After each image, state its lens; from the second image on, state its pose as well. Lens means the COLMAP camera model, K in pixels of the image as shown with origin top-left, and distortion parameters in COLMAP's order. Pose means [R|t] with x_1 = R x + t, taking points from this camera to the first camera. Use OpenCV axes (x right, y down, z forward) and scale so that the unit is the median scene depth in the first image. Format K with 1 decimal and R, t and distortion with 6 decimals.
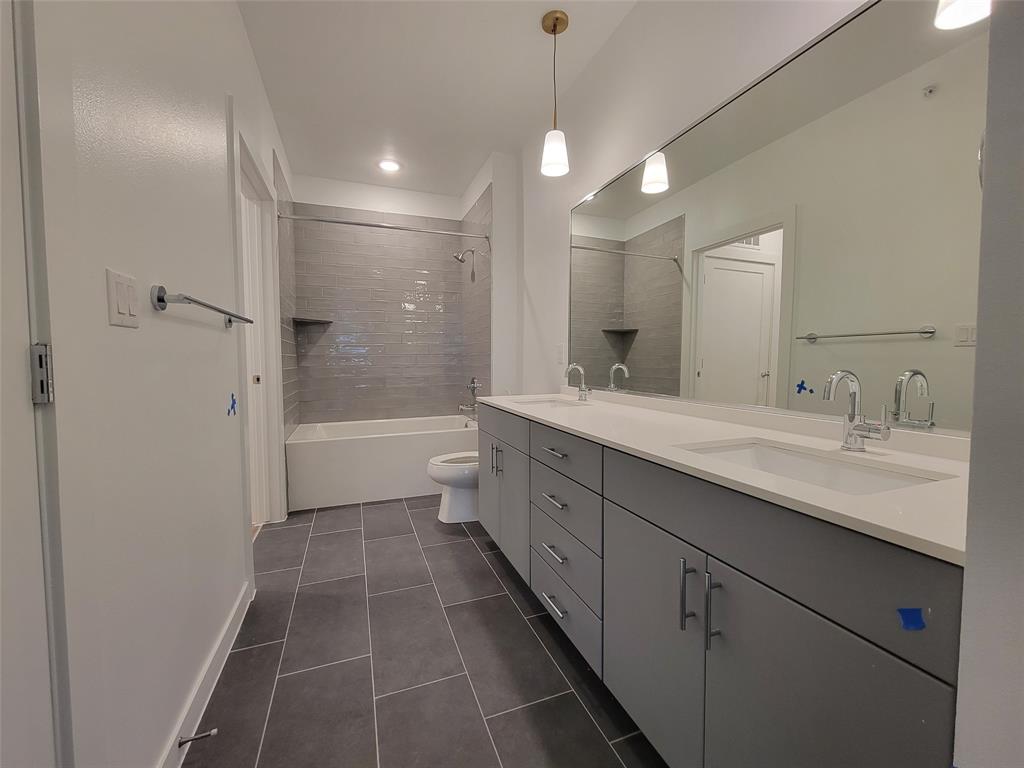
lens RADIAL K [[409.3, 0, 511.9], [0, 409.3, 382.8], [0, 0, 1]] dist [-0.001558, -0.000191]
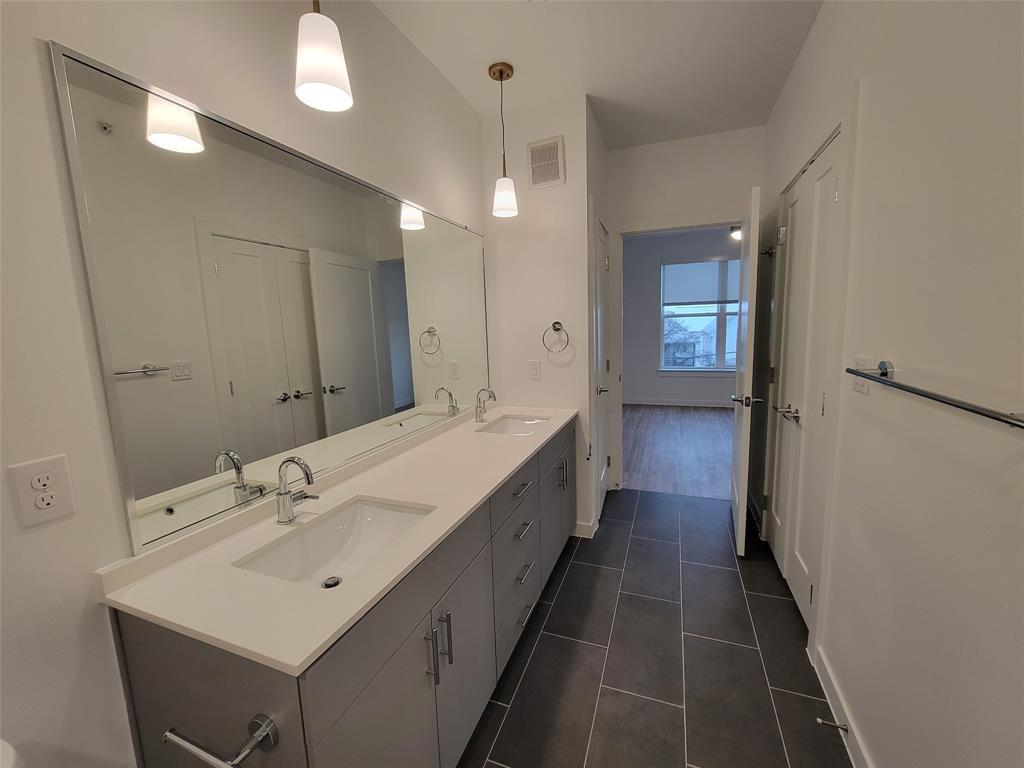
lens RADIAL K [[409.3, 0, 512.8], [0, 409.3, 384.2], [0, 0, 1]] dist [-0.001558, -0.000191]
pose [[-0.734670, -0.063142, 0.675480, -0.647229], [0.071571, 0.982890, 0.169720, -0.321814], [-0.674639, 0.173033, -0.717580, 1.844141]]
